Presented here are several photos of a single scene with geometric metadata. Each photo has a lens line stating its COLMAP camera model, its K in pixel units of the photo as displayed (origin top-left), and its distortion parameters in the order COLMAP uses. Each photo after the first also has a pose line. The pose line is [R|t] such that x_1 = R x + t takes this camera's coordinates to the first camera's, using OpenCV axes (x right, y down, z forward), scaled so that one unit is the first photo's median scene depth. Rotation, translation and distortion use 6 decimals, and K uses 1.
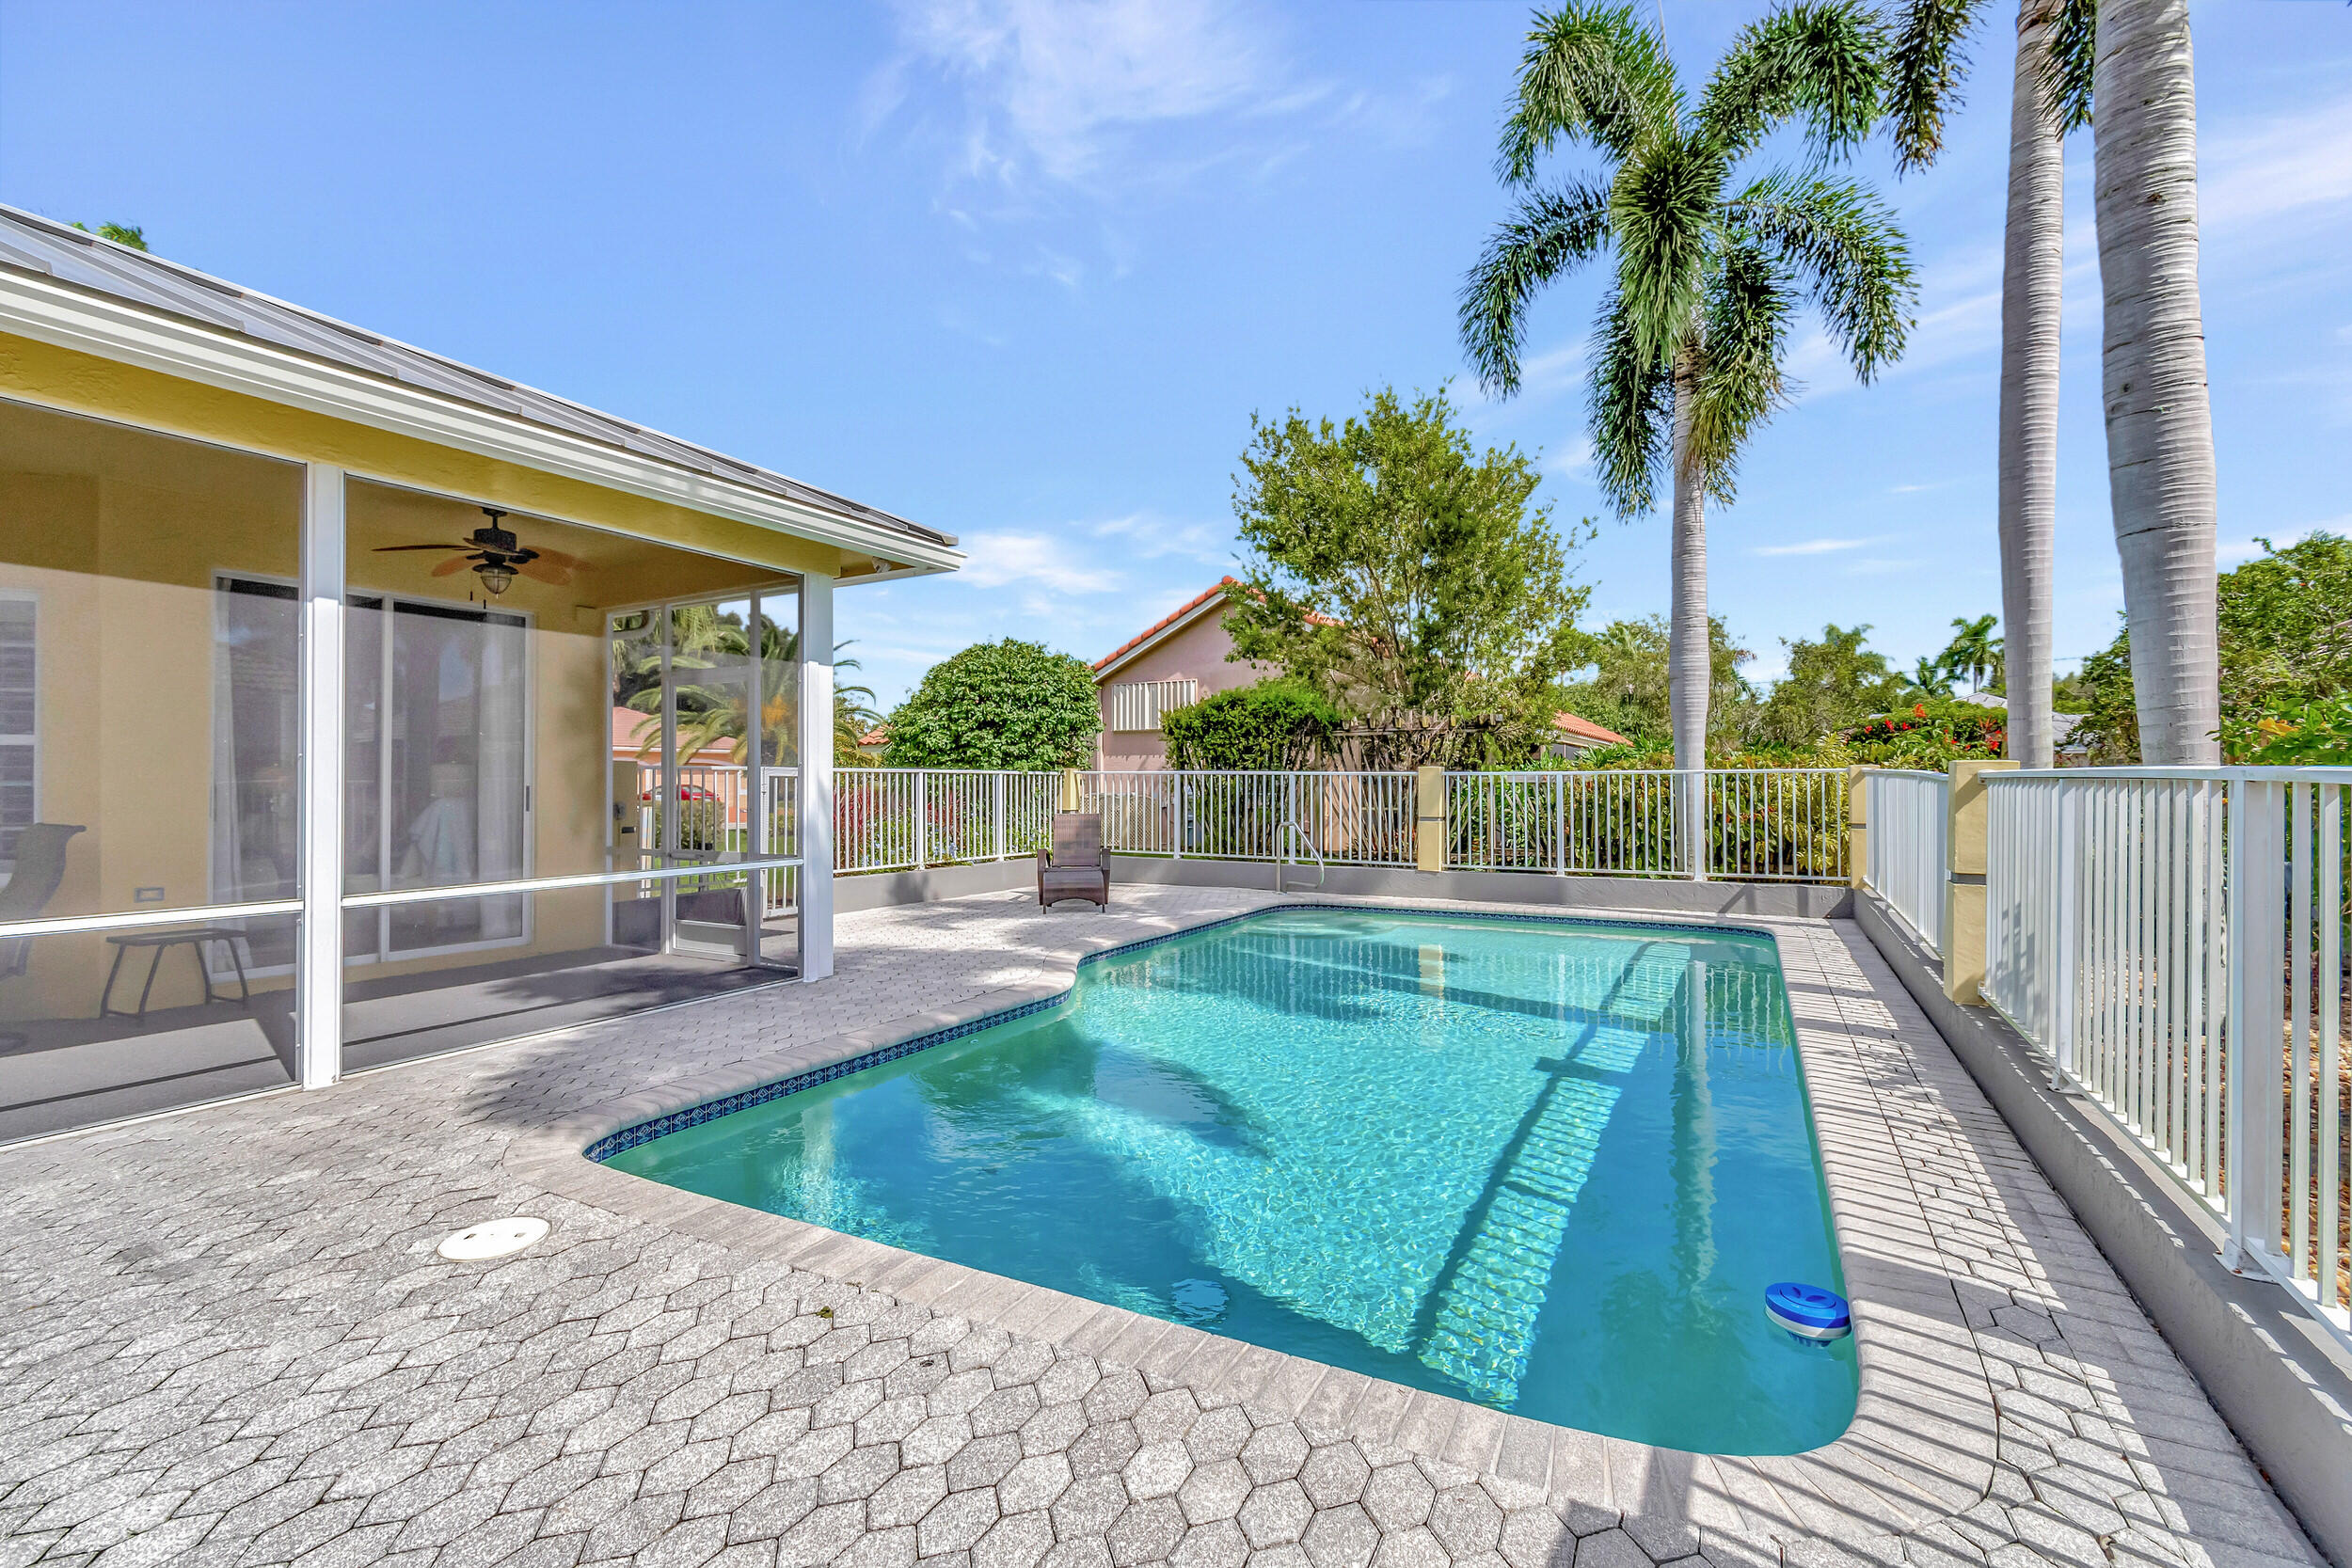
lens RADIAL K [[1070.1, 0, 1191.7], [0, 1070.1, 781.8], [0, 0, 1]] dist [0.006255, -0.002599]
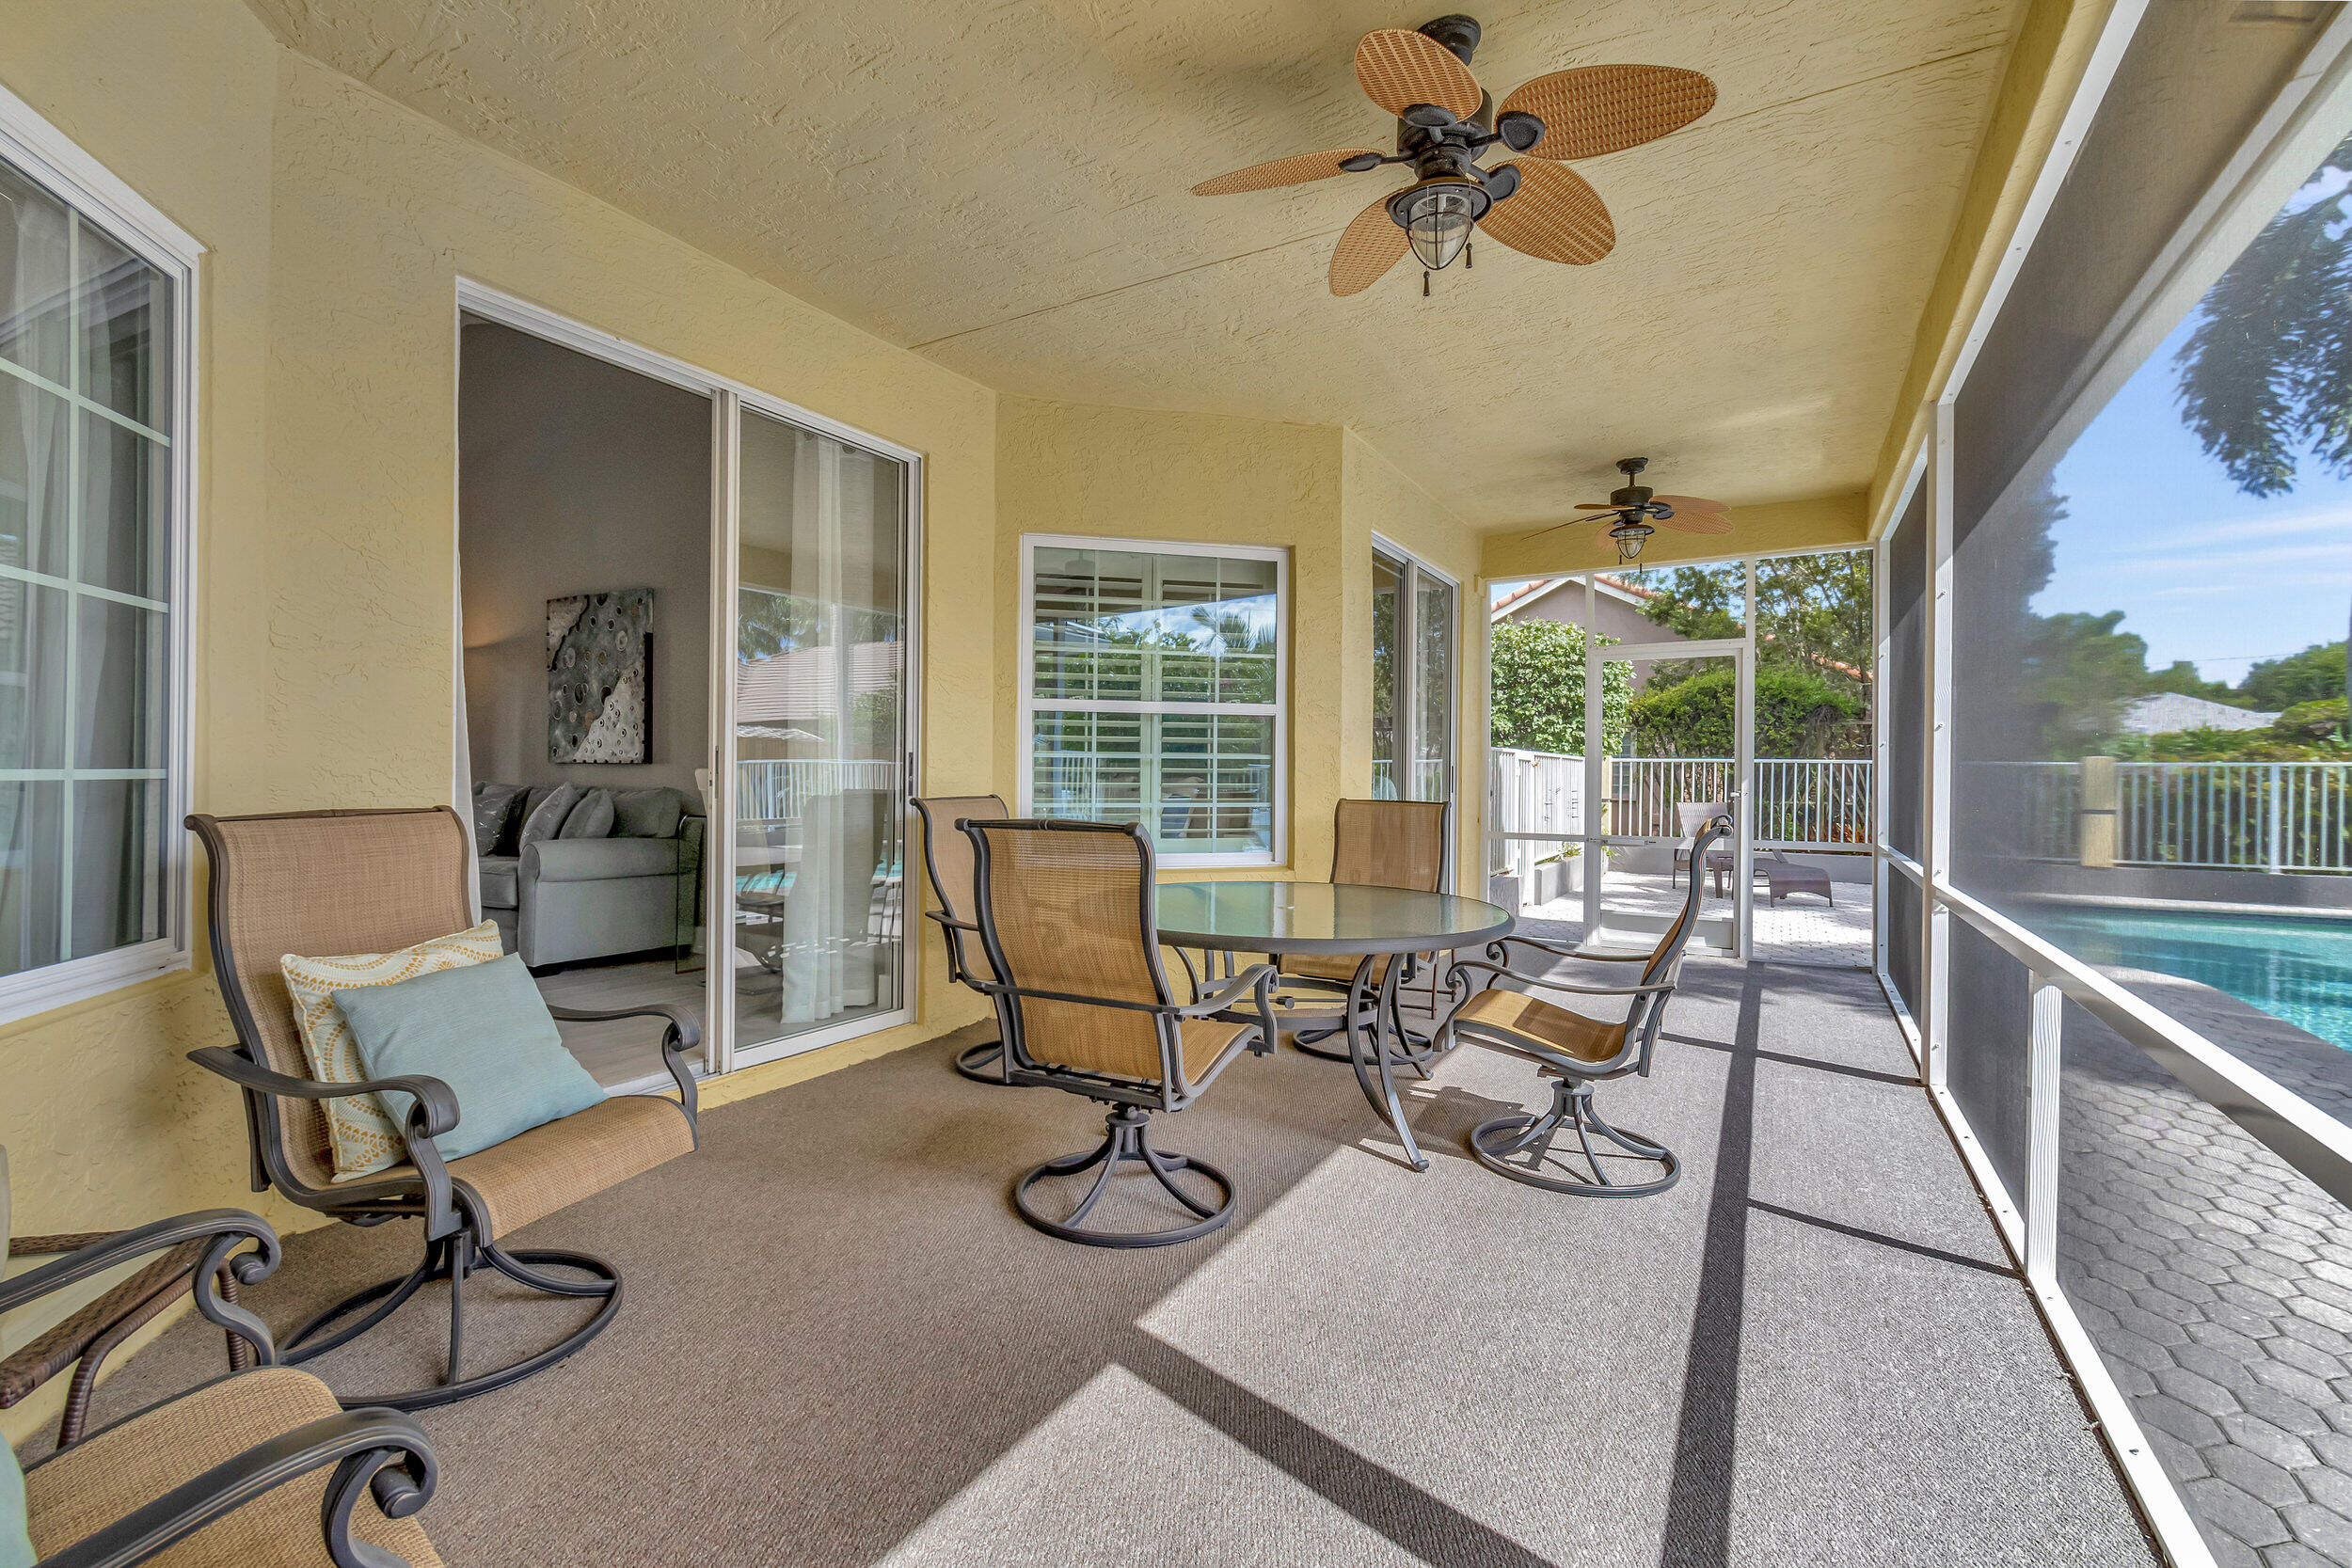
lens RADIAL K [[1070.1, 0, 1155.5], [0, 1070.1, 775.5], [0, 0, 1]] dist [0.006255, -0.002599]
pose [[0.999014, 0.009898, -0.043279, -0.632043], [-0.009774, 0.999948, 0.003076, 0.008586], [0.043307, -0.002650, 0.999058, 0.034766]]
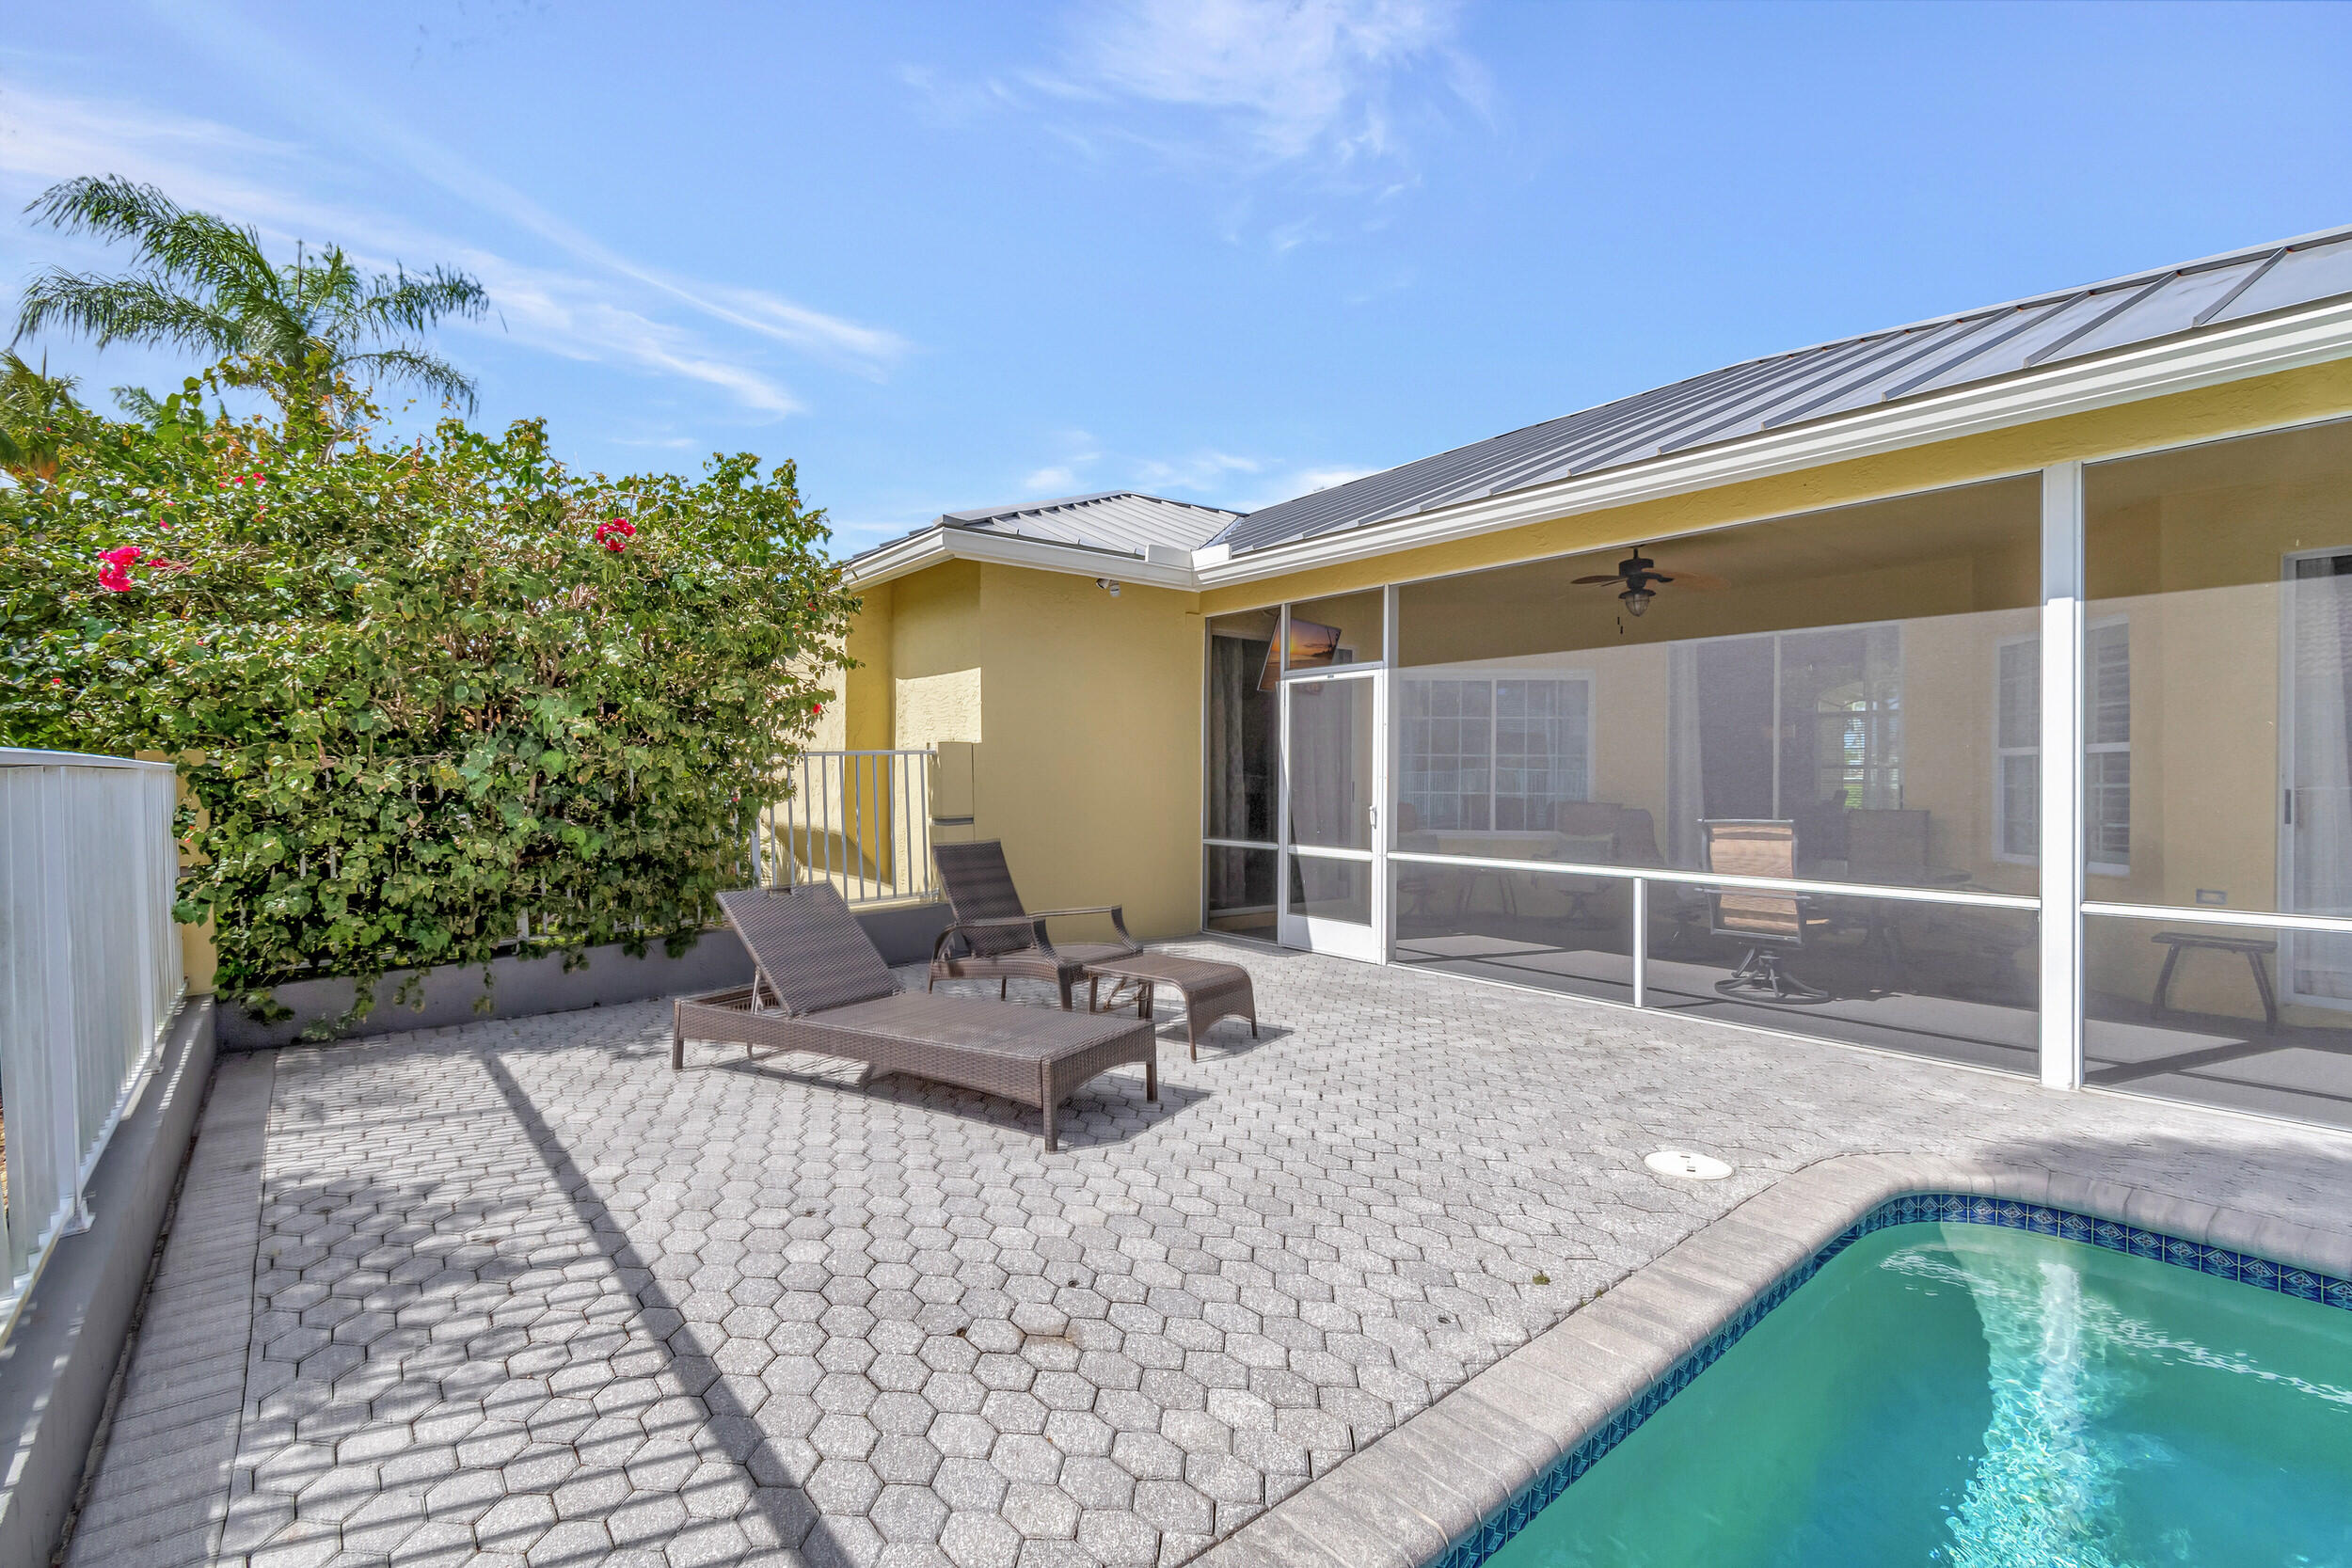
lens RADIAL K [[1070.1, 0, 1165.4], [0, 1070.1, 781.0], [0, 0, 1]] dist [0.006255, -0.002599]
pose [[-0.399027, -0.000657, -0.916939, 0.192989], [-0.004965, 0.999987, 0.001444, -0.002173], [0.916926, 0.005129, -0.399025, 0.258850]]
